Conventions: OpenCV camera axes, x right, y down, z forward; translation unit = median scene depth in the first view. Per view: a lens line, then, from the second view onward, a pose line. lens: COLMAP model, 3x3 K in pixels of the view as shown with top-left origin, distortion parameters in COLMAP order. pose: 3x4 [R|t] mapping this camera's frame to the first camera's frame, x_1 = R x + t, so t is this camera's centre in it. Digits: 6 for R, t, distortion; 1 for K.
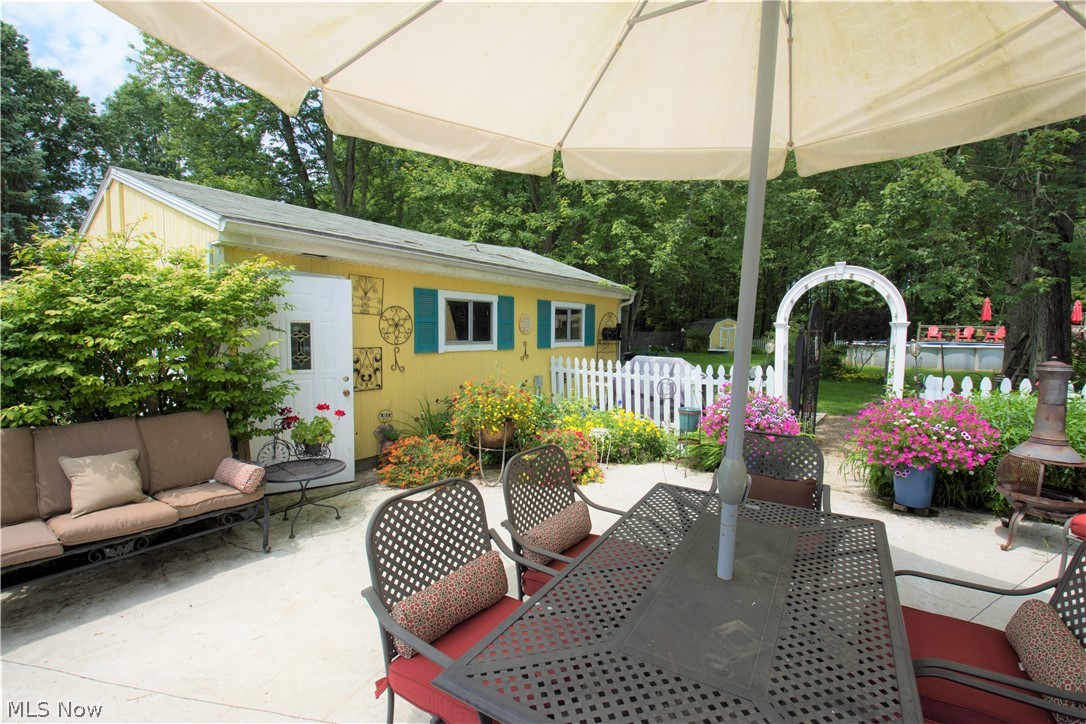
lens RADIAL K [[488.6, 0, 543.0], [0, 488.6, 362.0], [0, 0, 1]] dist [-0.000905, -0.021562]
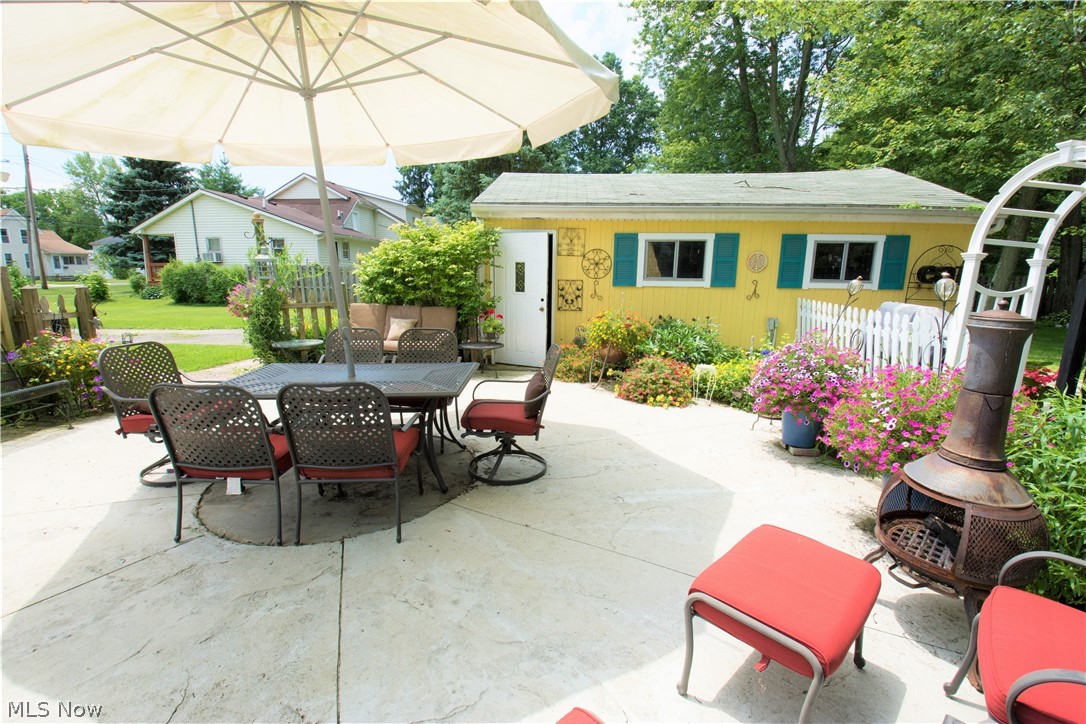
lens RADIAL K [[488.6, 0, 543.0], [0, 488.6, 362.0], [0, 0, 1]] dist [-0.000905, -0.021562]
pose [[0.505925, 0.154959, -0.848544, 0.742954], [-0.060608, 0.987686, 0.144233, 0.004966], [0.860445, -0.021542, 0.509087, 0.187368]]
